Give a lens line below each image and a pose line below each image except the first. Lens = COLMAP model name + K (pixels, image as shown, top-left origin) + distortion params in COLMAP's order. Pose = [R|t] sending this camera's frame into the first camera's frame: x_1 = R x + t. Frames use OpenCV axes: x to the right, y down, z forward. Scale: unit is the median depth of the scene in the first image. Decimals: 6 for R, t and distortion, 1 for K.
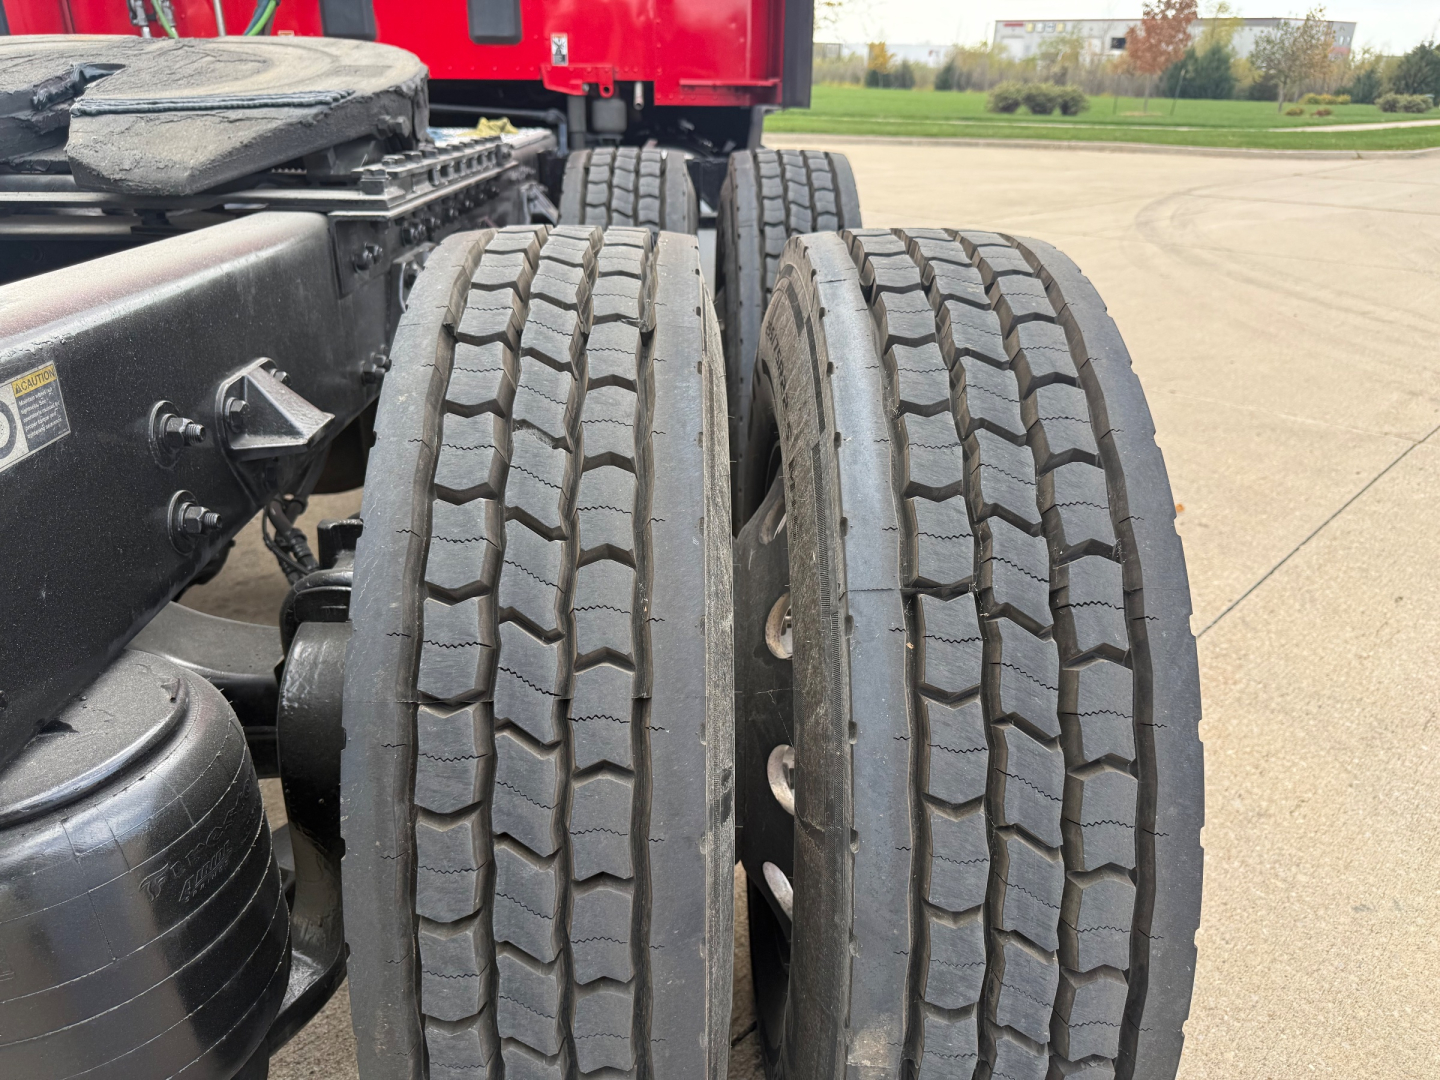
lens RADIAL K [[1014.2, 0, 725.6], [0, 1014.2, 546.1], [0, 0, 1]] dist [0.000405, -0.012237]
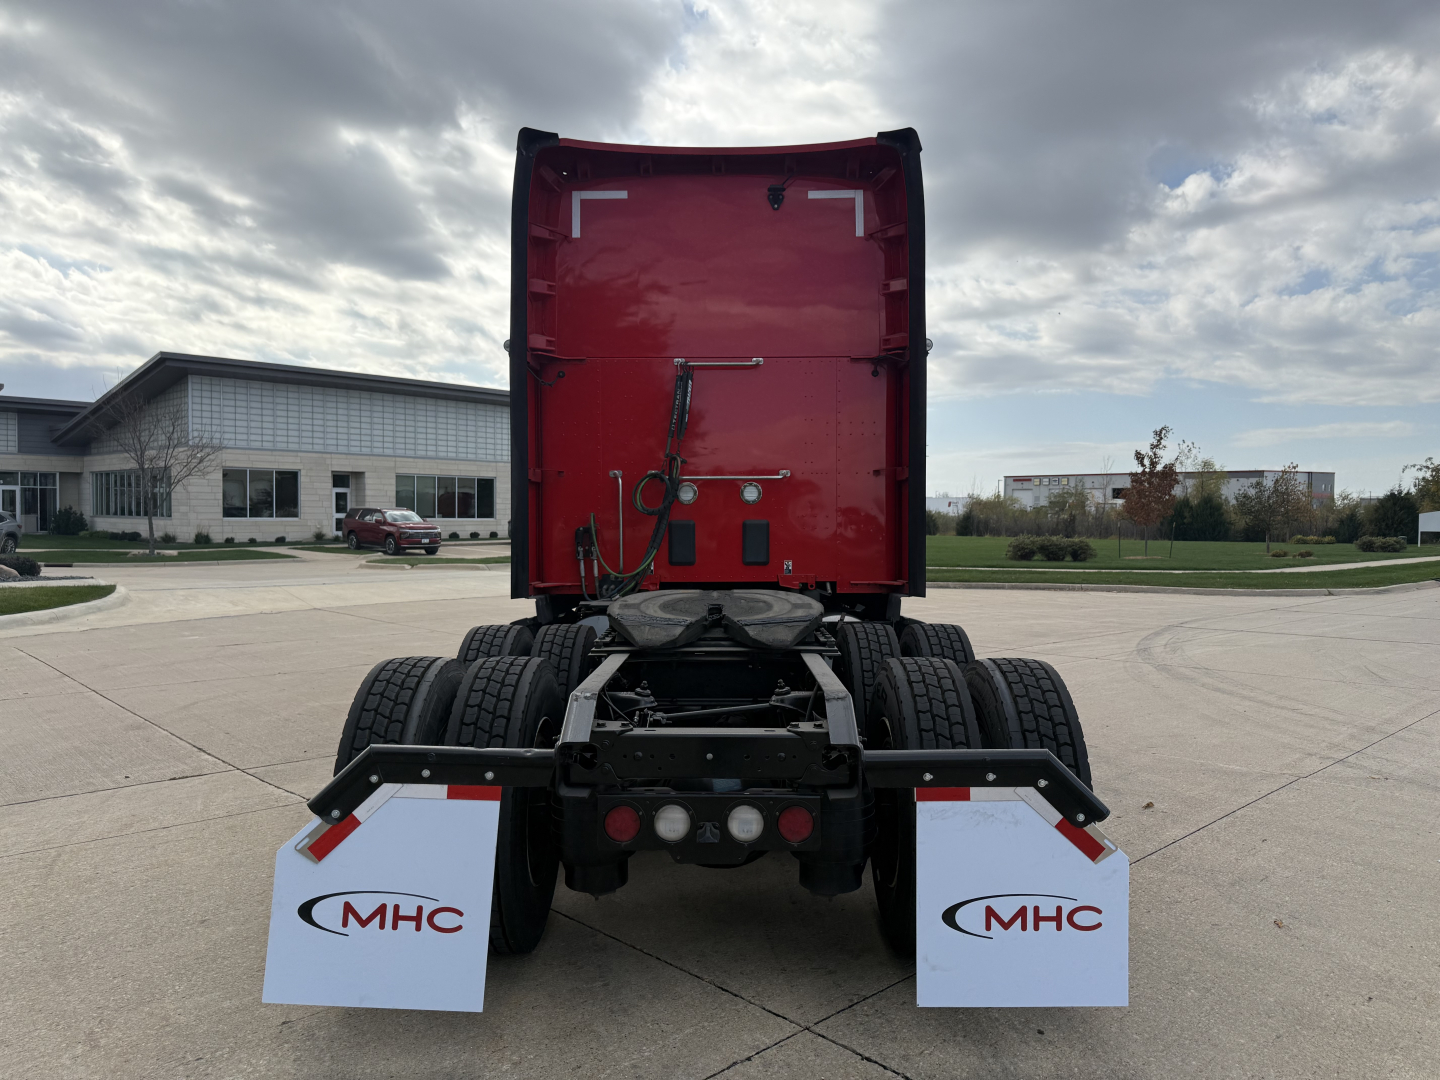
lens RADIAL K [[1014.2, 0, 713.2], [0, 1014.2, 543.4], [0, 0, 1]] dist [0.000405, -0.012237]
pose [[0.998803, -0.010606, -0.047760, -0.038817], [-0.009446, 0.916043, -0.400969, 0.043585], [0.048003, 0.400940, 0.914846, -0.142163]]
